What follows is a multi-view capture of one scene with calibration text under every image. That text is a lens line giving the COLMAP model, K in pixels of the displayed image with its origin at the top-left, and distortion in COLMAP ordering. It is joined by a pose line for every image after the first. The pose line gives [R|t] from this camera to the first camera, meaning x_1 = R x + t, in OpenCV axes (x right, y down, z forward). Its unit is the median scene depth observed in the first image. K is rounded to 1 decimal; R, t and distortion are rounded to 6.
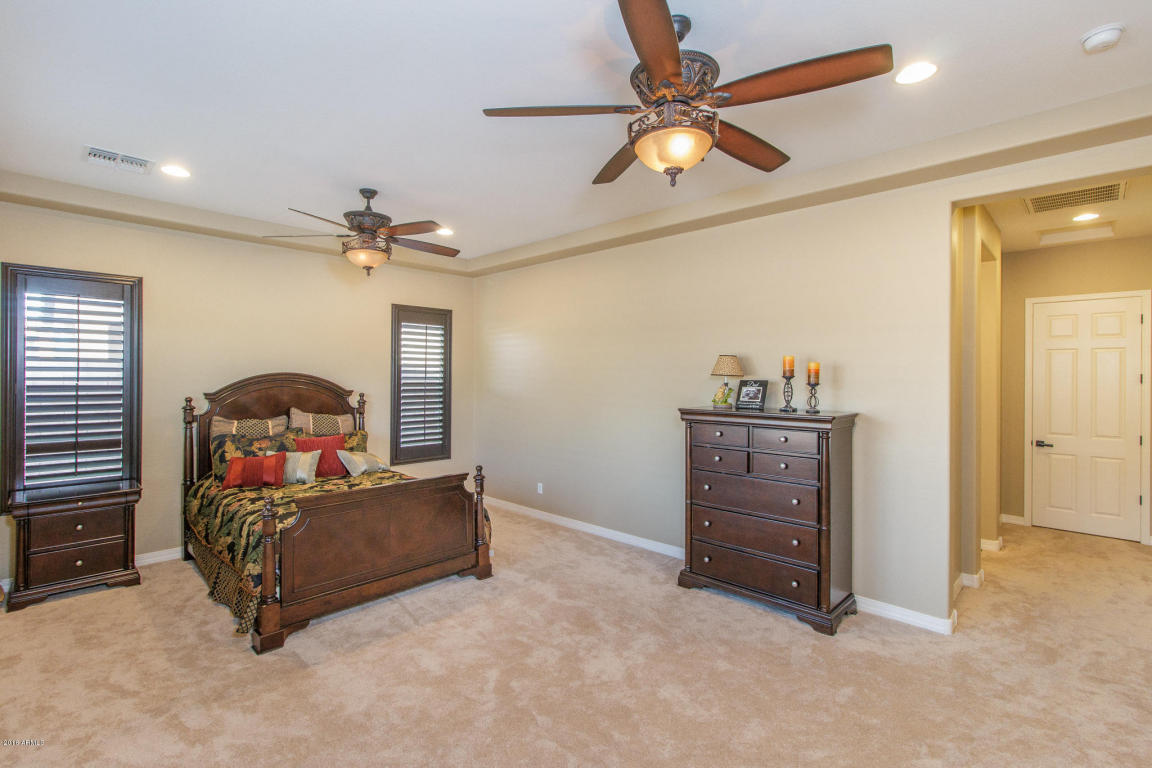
lens RADIAL K [[533.3, 0, 571.5], [0, 533.3, 377.3], [0, 0, 1]] dist [-0.000235, 0.000581]
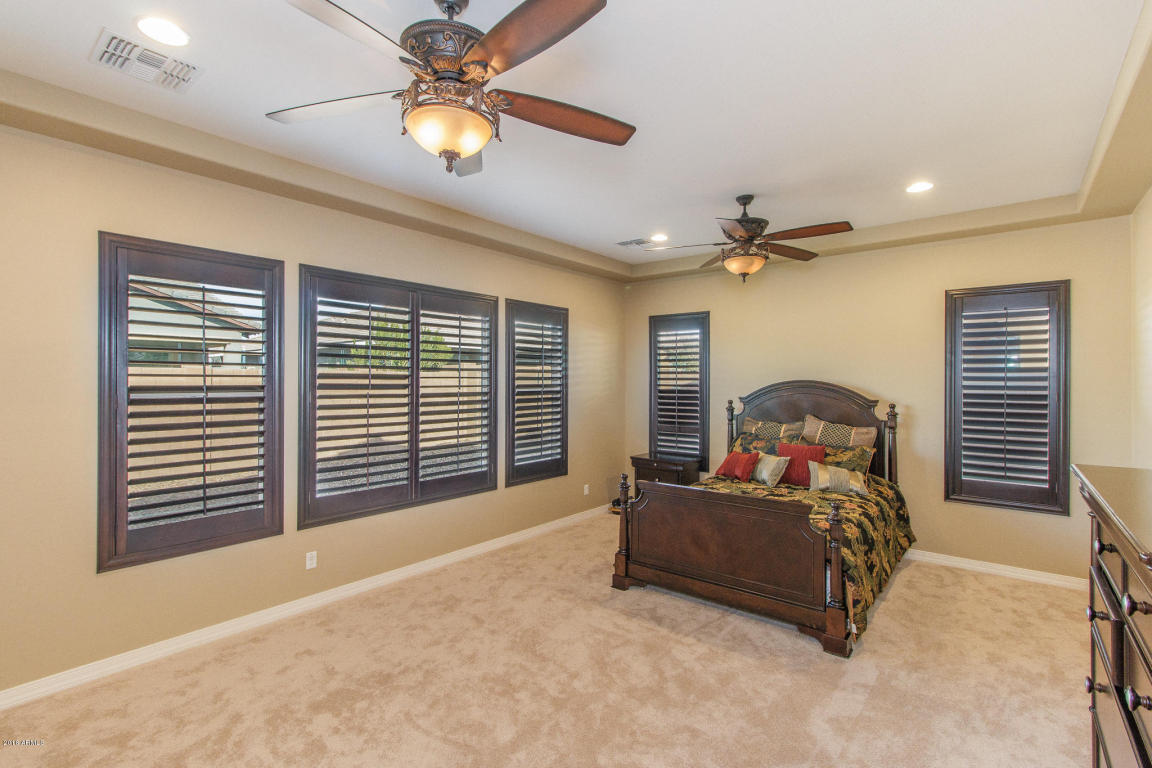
lens RADIAL K [[533.3, 0, 573.5], [0, 533.3, 382.1], [0, 0, 1]] dist [-0.000235, 0.000581]
pose [[0.080691, -0.002022, -0.996737, 0.586300], [-0.006072, 0.999978, -0.002521, 0.000406], [0.996721, 0.006256, 0.080677, 0.604225]]
